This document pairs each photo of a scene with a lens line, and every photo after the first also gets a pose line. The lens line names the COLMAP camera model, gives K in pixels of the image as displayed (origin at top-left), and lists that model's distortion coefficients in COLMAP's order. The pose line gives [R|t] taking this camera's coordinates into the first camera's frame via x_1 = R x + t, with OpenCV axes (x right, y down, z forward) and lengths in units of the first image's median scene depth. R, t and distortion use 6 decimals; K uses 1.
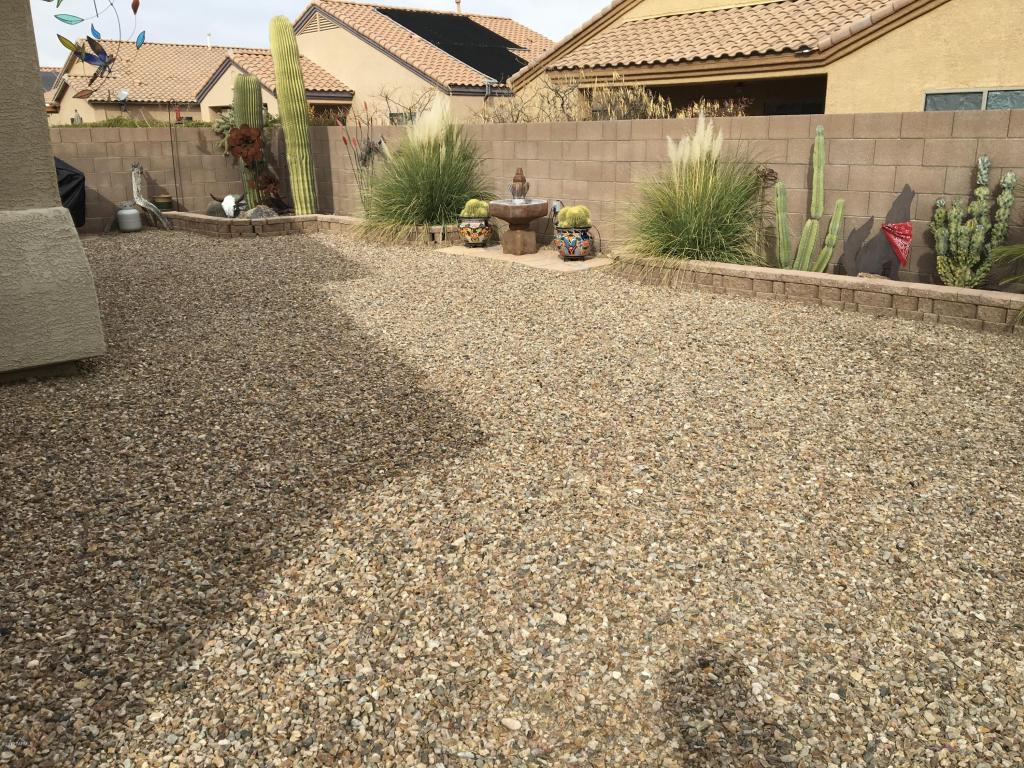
lens RADIAL K [[868.3, 0, 512.0], [0, 868.3, 384.0], [0, 0, 1]] dist [0.085839, -0.121707]
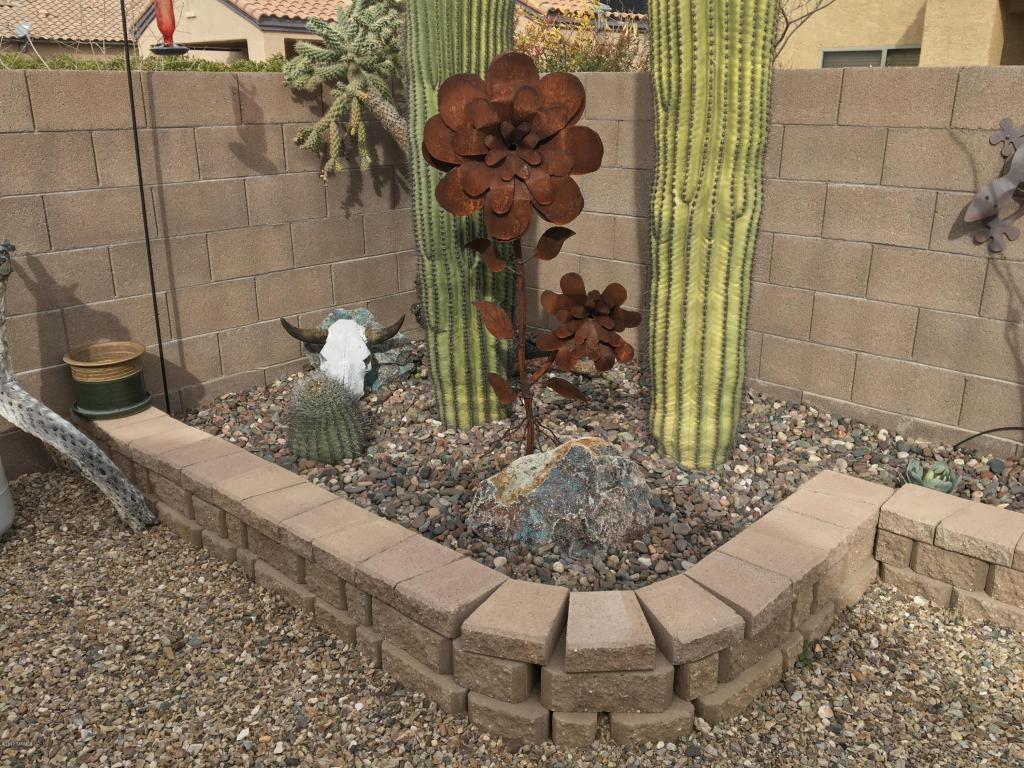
lens RADIAL K [[868.3, 0, 512.0], [0, 868.3, 384.0], [0, 0, 1]] dist [0.085839, -0.121707]
pose [[0.997443, -0.012492, 0.070361, -0.290817], [0.009193, 0.998852, 0.047005, -0.208326], [-0.070868, -0.046238, 0.996414, 0.721420]]
